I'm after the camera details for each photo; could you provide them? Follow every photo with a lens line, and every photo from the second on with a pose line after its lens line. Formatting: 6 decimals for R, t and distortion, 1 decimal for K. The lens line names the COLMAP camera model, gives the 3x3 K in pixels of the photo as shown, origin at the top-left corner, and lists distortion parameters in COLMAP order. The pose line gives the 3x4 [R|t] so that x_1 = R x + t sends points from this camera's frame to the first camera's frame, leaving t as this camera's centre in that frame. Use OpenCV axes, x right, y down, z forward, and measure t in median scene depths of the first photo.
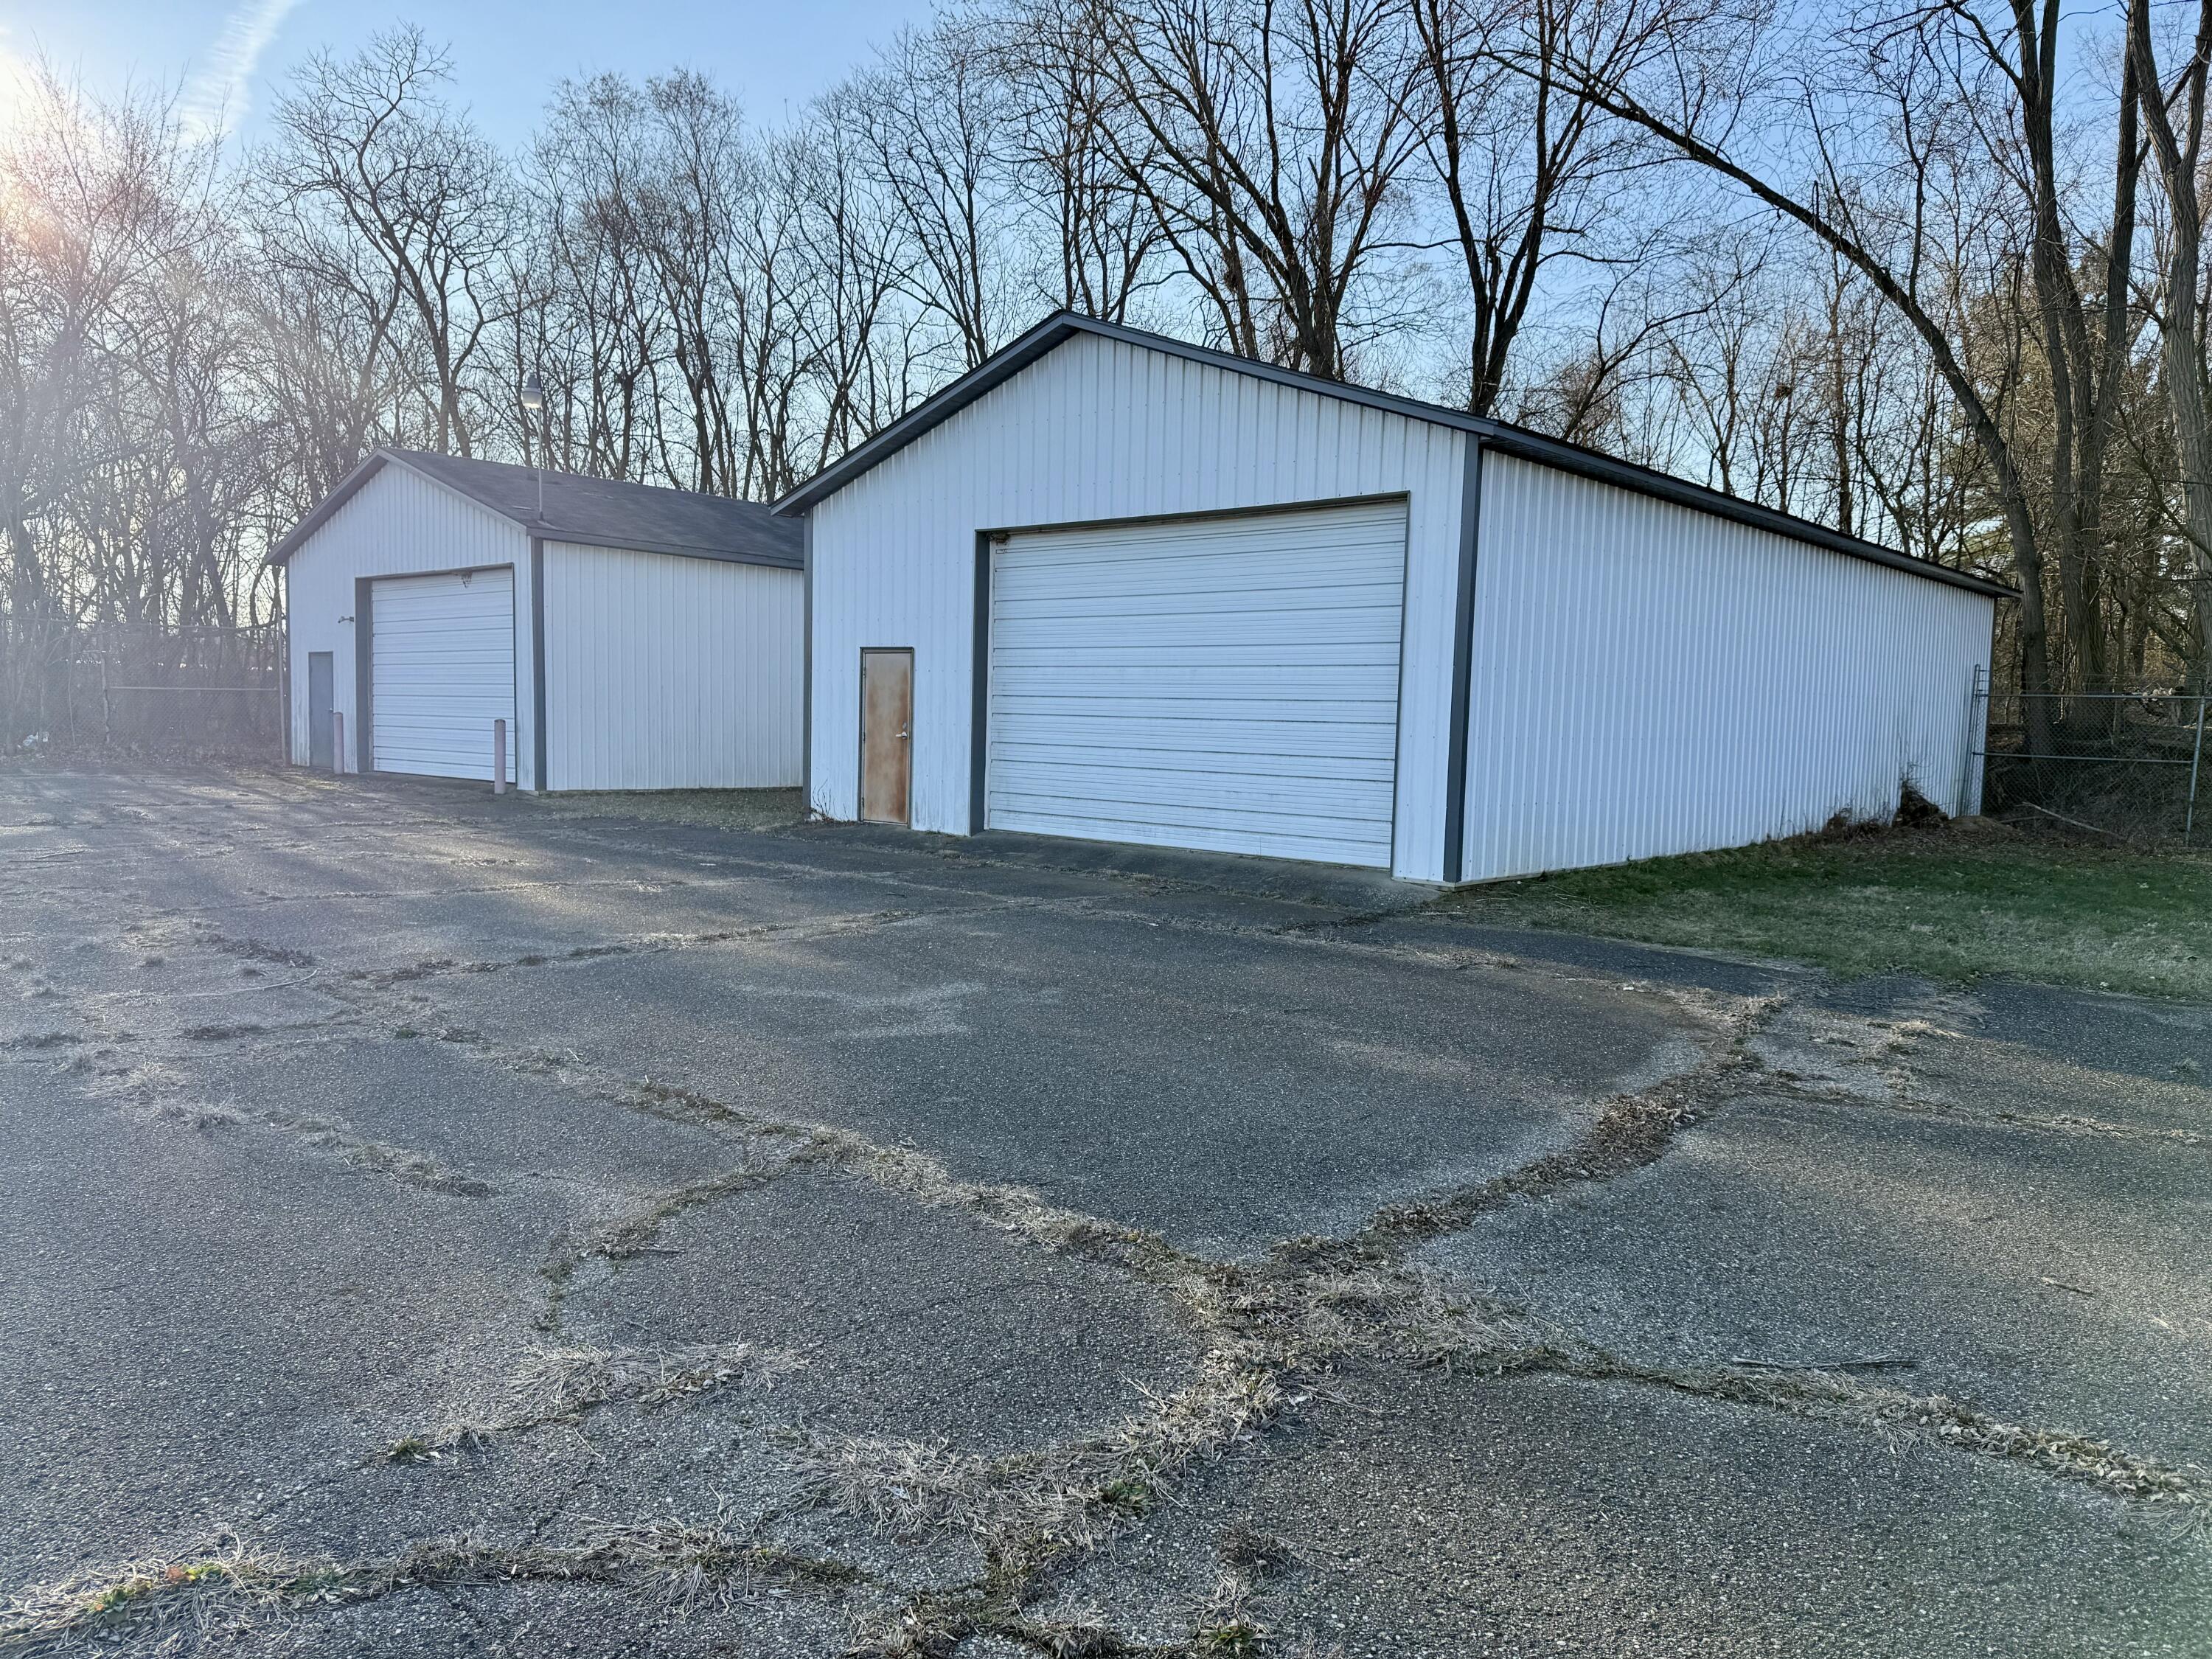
lens RADIAL K [[1551.9, 0, 1106.0], [0, 1551.9, 829.5], [0, 0, 1]] dist [0.071881, -0.087380]
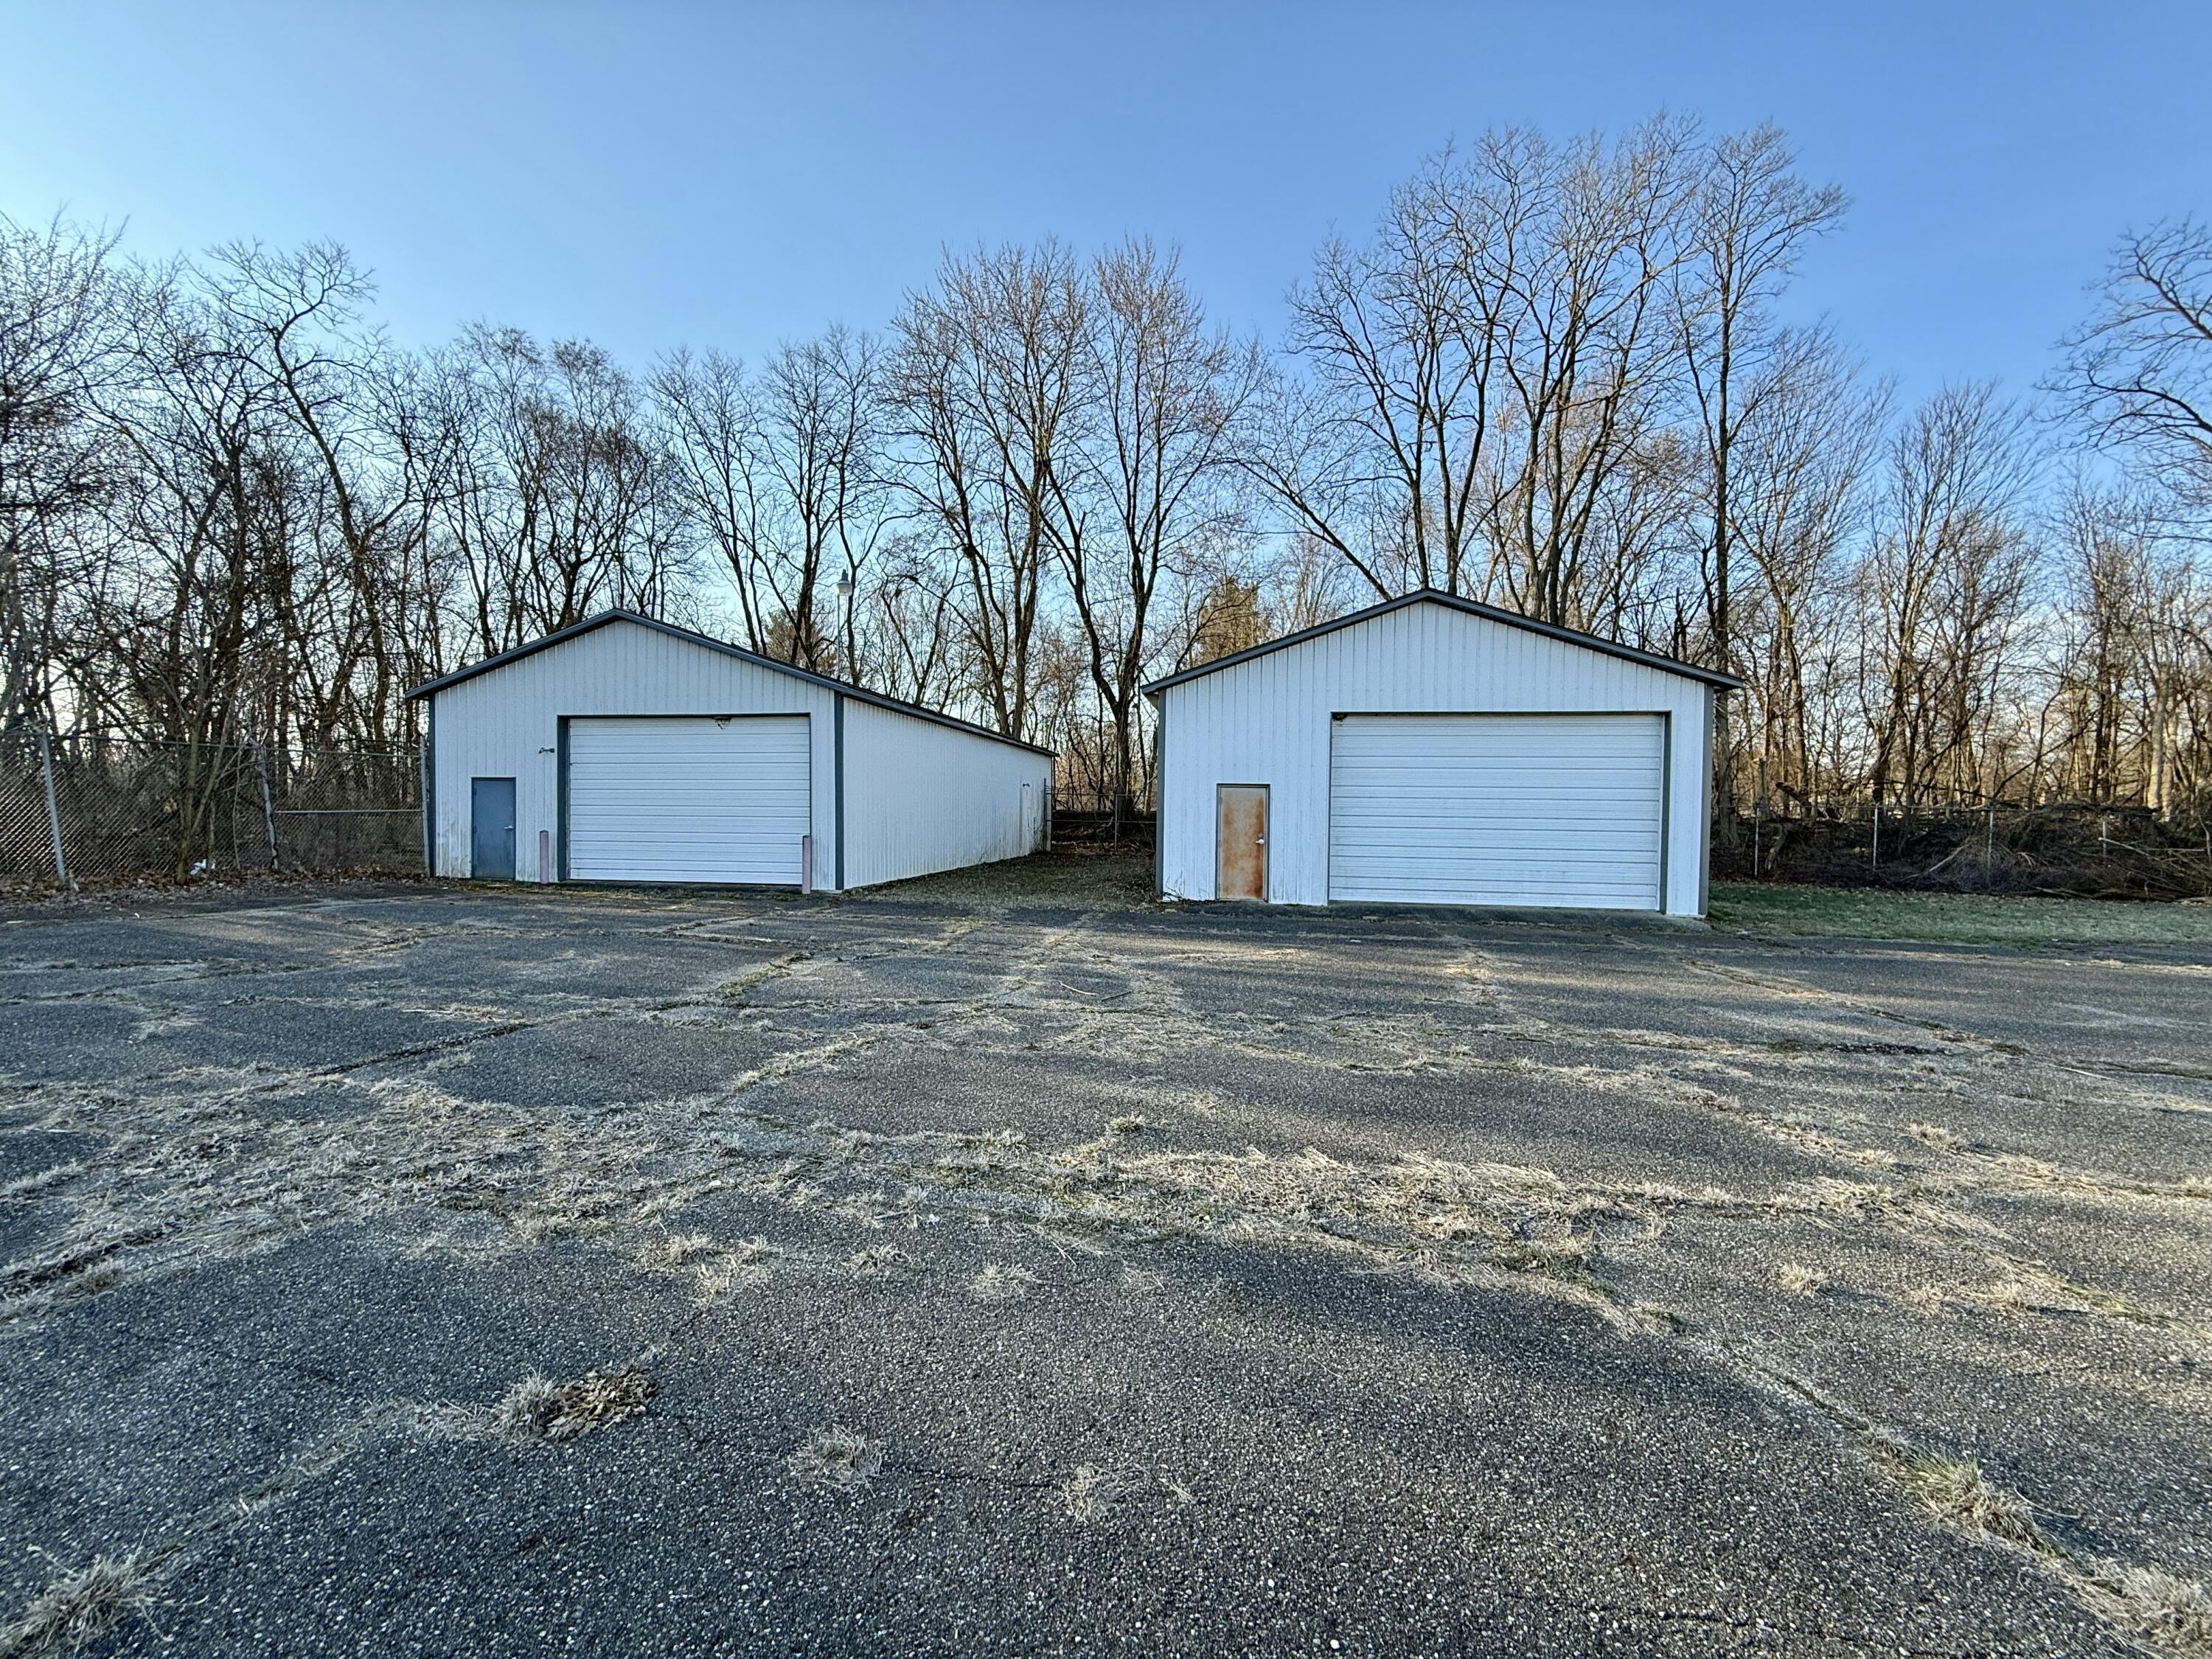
lens RADIAL K [[868.6, 0, 1106.0], [0, 868.6, 829.5], [0, 0, 1]] dist [-0.000813, 0.000462]
pose [[0.846705, -0.029070, 0.531268, -0.608260], [0.048877, 0.998534, -0.023260, -0.051785], [-0.529813, 0.045662, 0.846885, 0.310062]]
